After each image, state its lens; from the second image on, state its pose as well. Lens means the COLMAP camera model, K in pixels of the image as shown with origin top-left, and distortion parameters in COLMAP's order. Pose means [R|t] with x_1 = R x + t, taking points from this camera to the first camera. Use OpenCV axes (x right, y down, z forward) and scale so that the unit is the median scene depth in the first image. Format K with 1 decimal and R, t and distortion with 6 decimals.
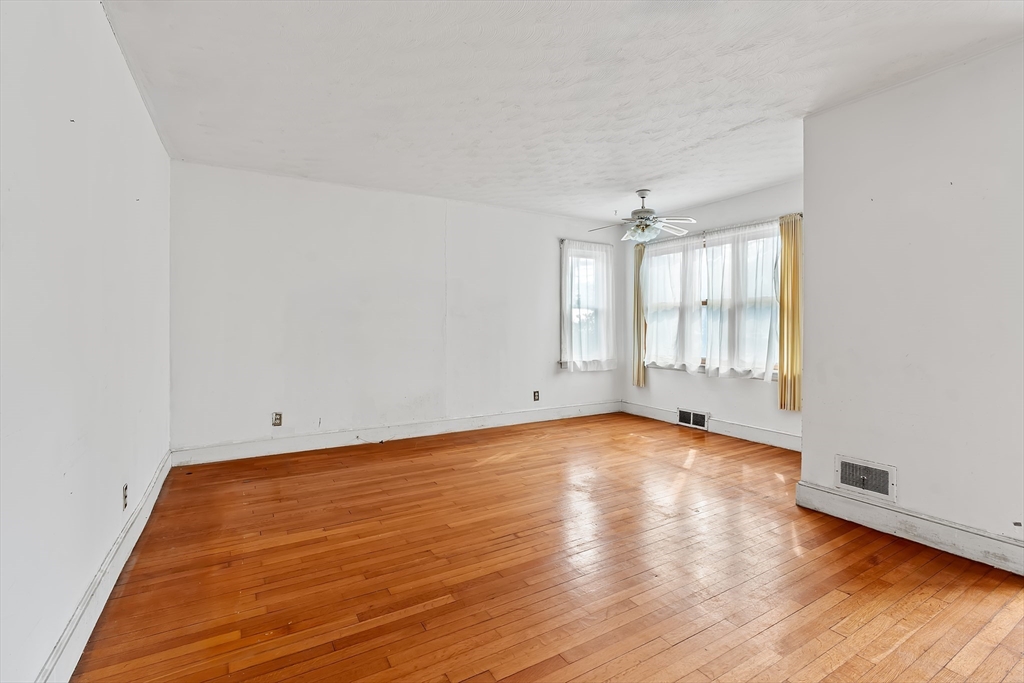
lens RADIAL K [[463.0, 0, 511.0], [0, 463.0, 338.1], [0, 0, 1]] dist [-0.019697, 0.010098]
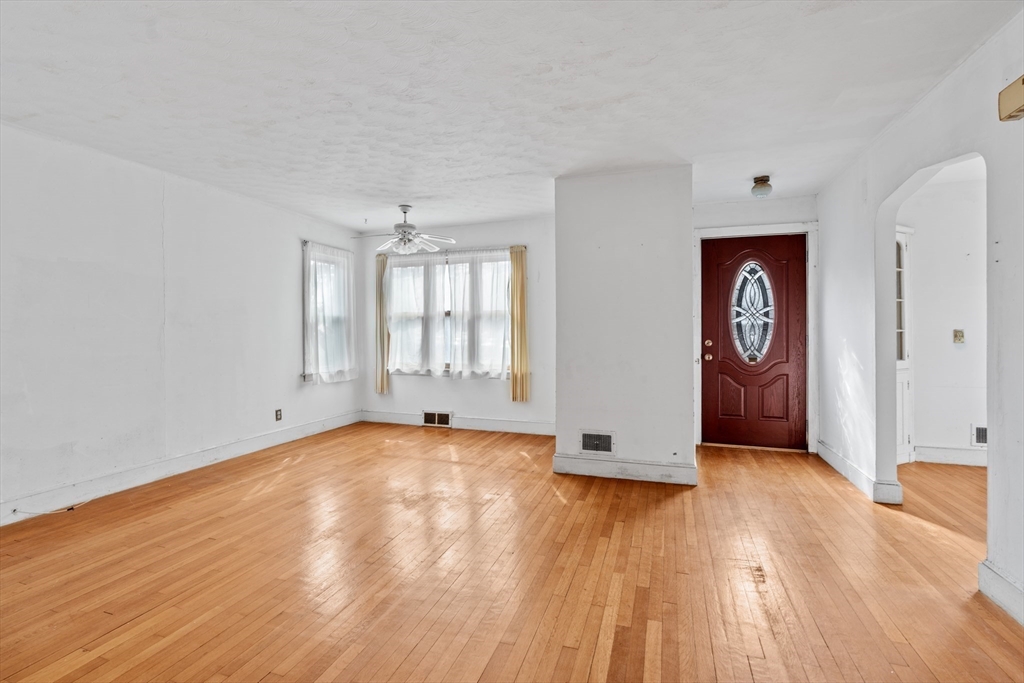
lens RADIAL K [[463.0, 0, 511.0], [0, 463.0, 338.1], [0, 0, 1]] dist [-0.019697, 0.010098]
pose [[0.757104, -0.012665, 0.653172, -0.216105], [0.020481, 0.999781, -0.004354, -0.010268], [-0.652974, 0.016674, 0.757197, 0.054504]]
